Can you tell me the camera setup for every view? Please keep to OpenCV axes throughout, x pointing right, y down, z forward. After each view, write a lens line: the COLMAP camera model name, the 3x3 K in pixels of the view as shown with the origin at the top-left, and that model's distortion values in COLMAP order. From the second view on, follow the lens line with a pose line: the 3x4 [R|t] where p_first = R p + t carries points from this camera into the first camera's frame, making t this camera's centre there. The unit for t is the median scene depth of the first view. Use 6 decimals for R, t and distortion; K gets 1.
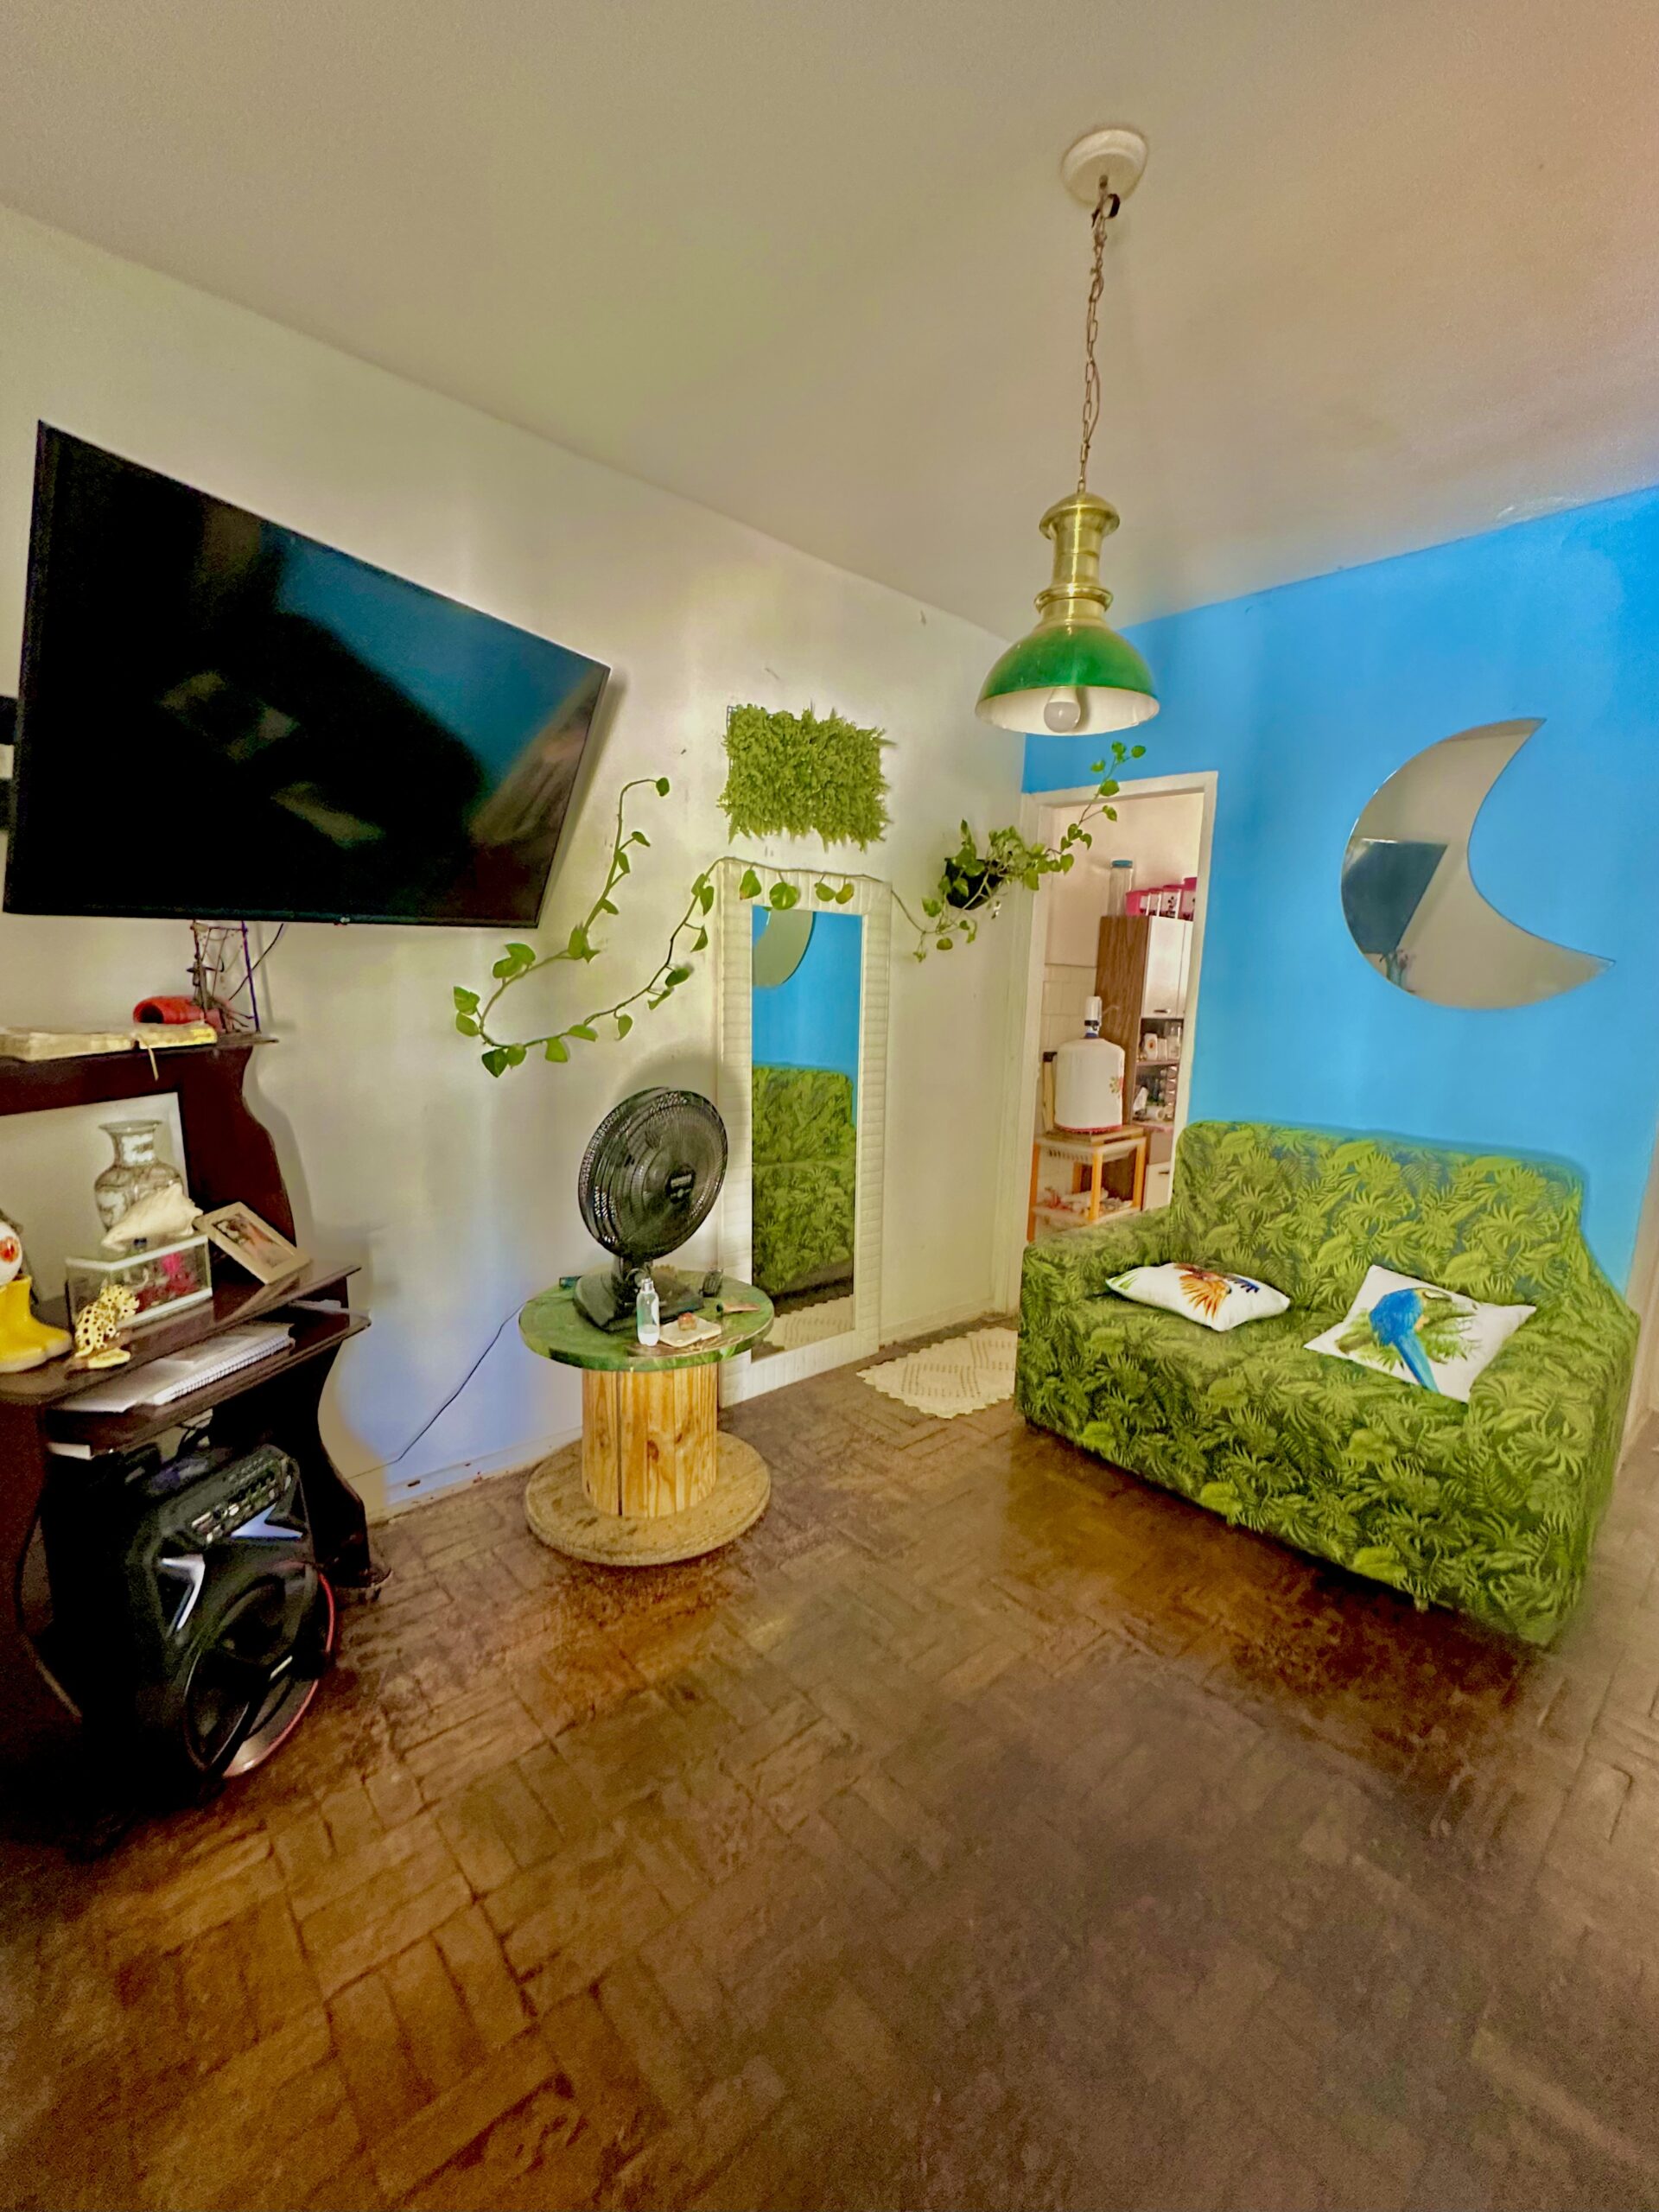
lens RADIAL K [[932.1, 0, 833.2], [0, 932.1, 1132.5], [0, 0, 1]] dist [-0.001275, -0.000250]
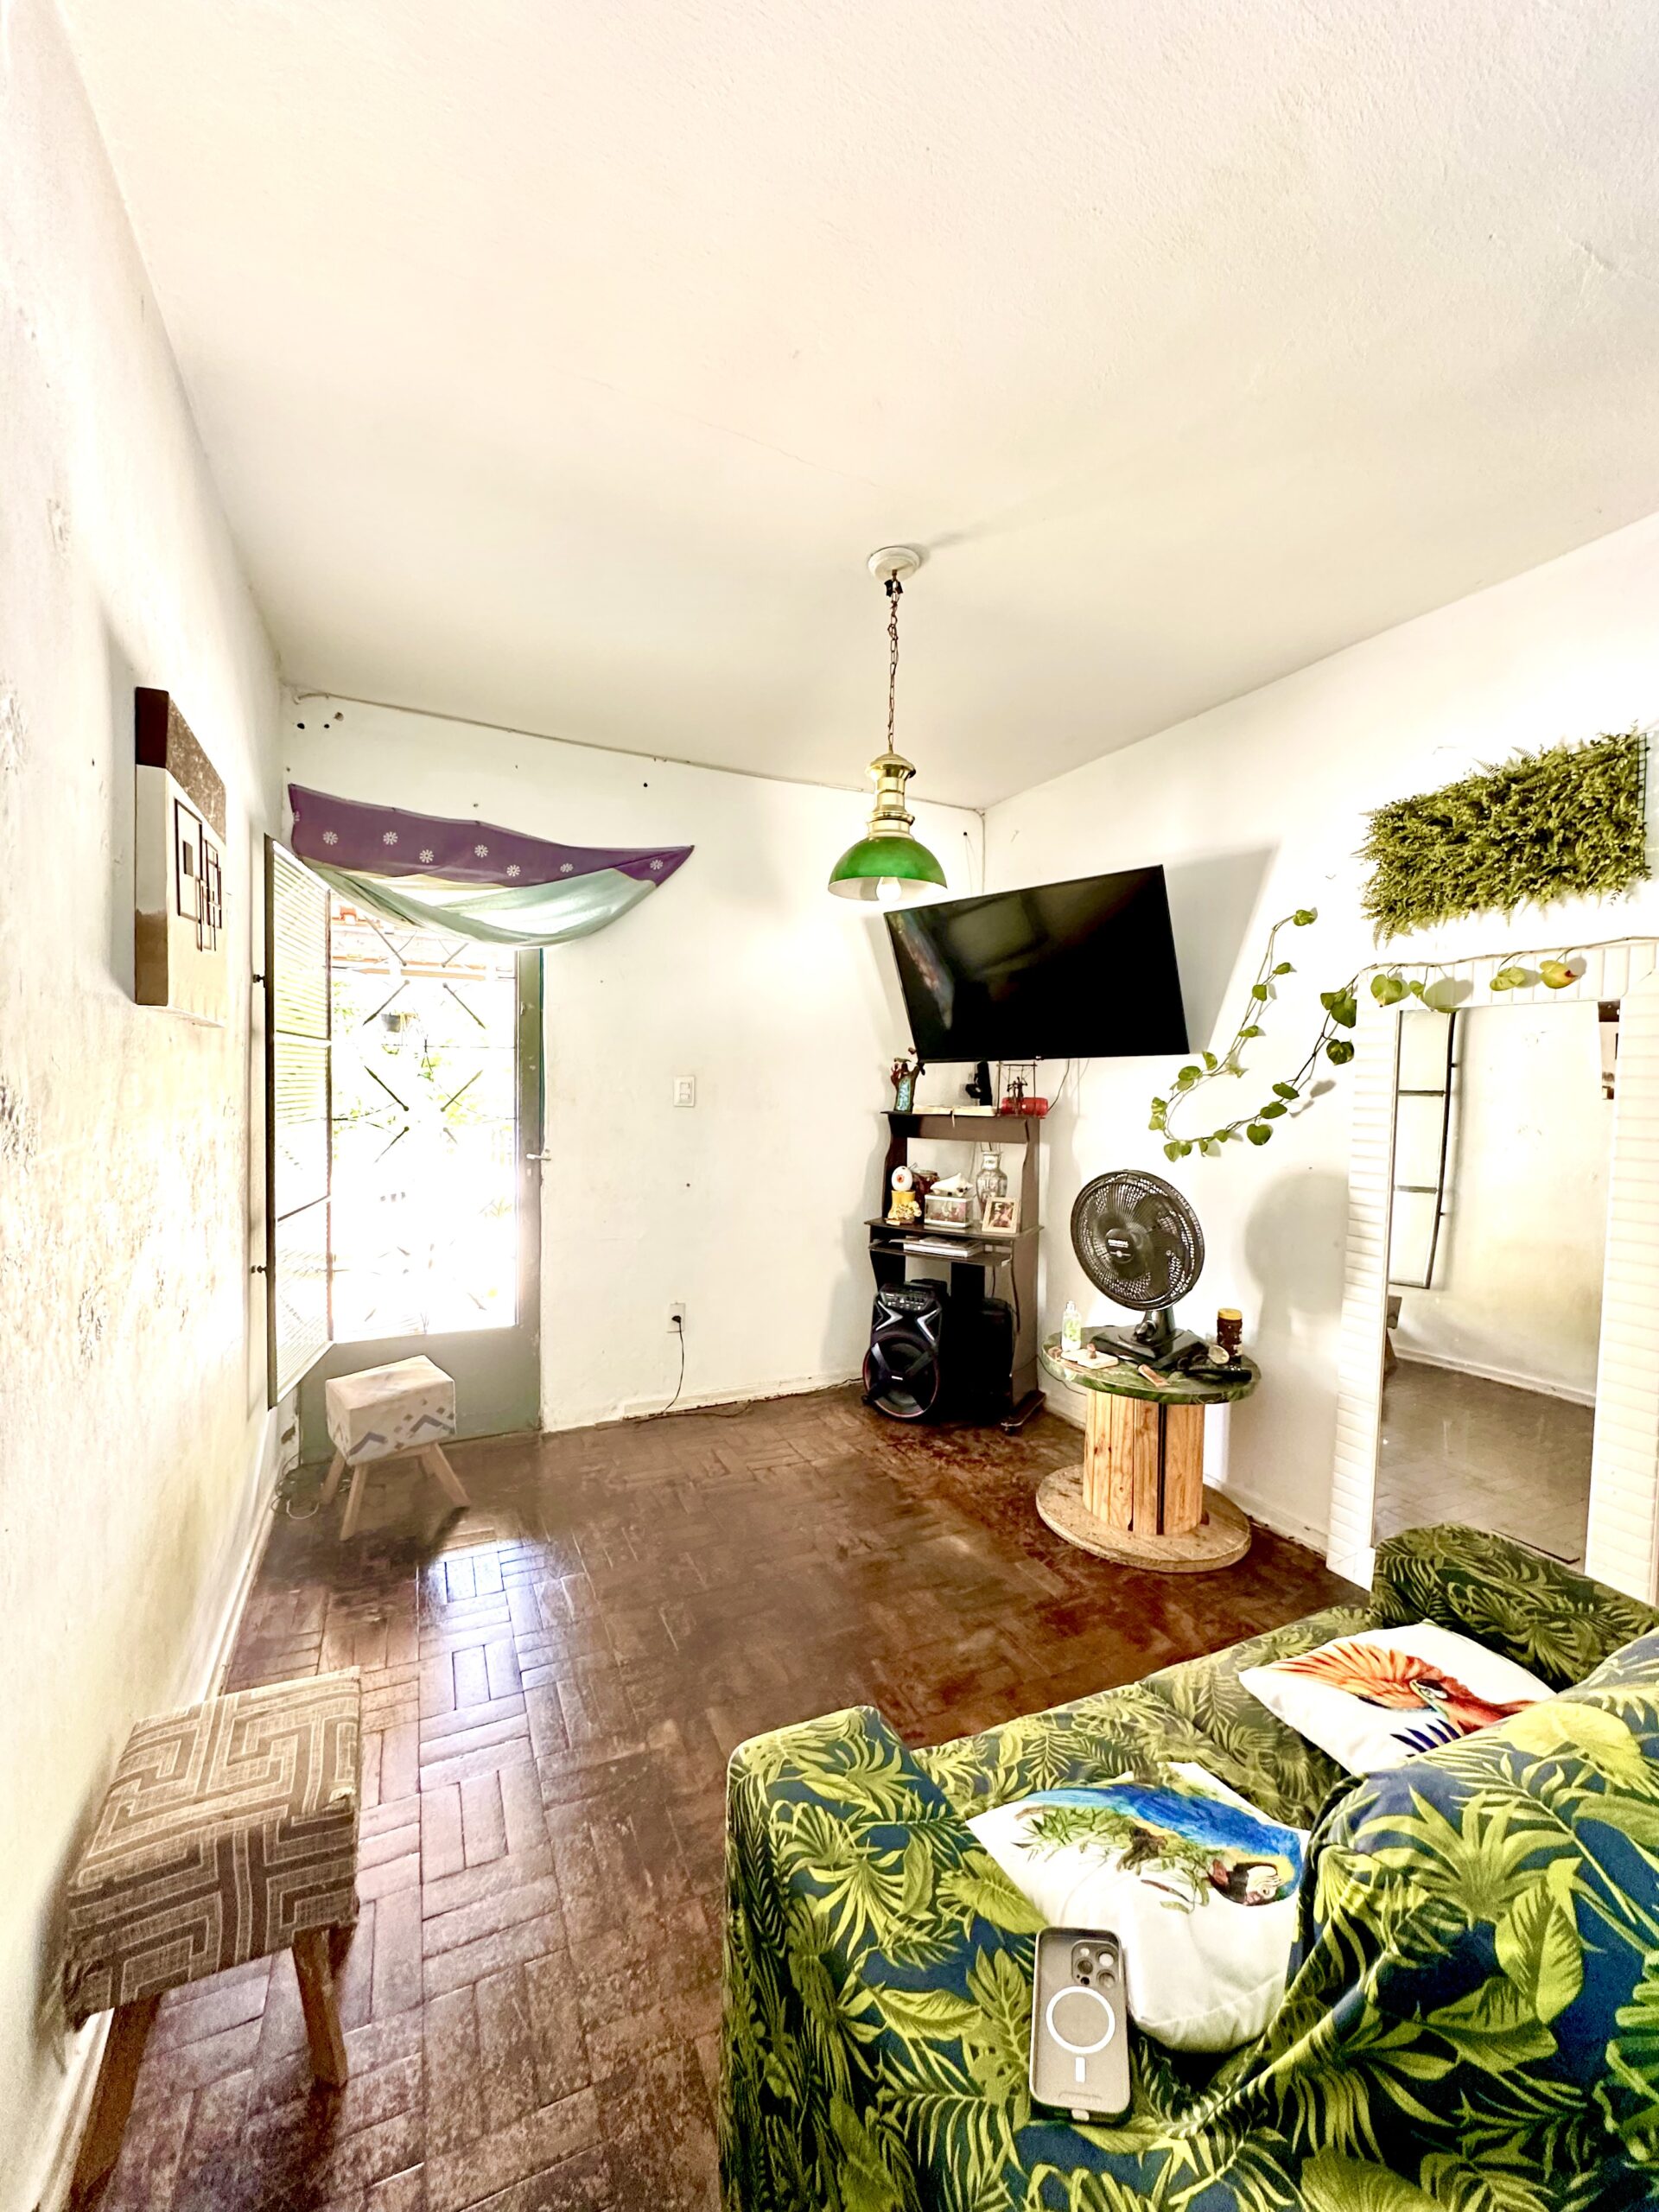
lens RADIAL K [[885.6, 0, 831.6], [0, 885.6, 1104.1], [0, 0, 1]] dist [-0.002538, 0.000163]
pose [[-0.287980, -0.010152, -0.957583, 0.953459], [-0.195832, 0.979437, 0.048510, -0.099133], [0.937399, 0.201495, -0.284046, 0.814915]]
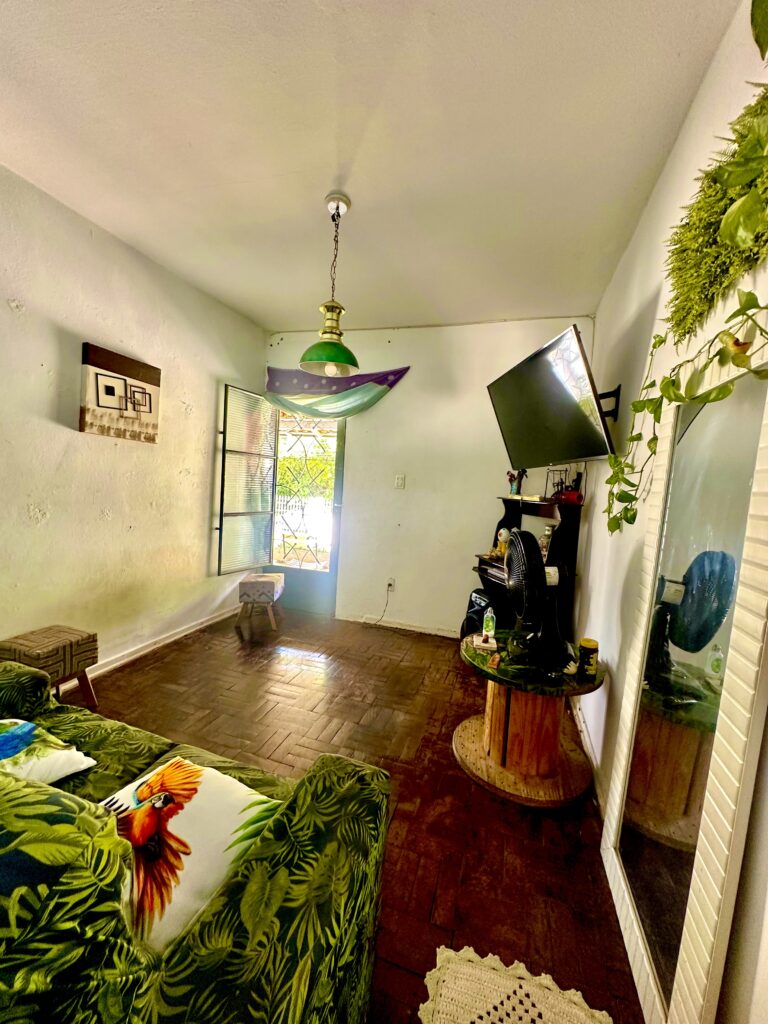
lens RADIAL K [[410.0, 0, 384.0], [0, 410.0, 512.0], [0, 0, 1]] dist [-0.002089, -0.000125]
pose [[-0.860162, -0.051135, -0.507451, 0.441500], [-0.179070, 0.961898, 0.206606, -0.184267], [0.477551, 0.268584, -0.836545, 1.361262]]
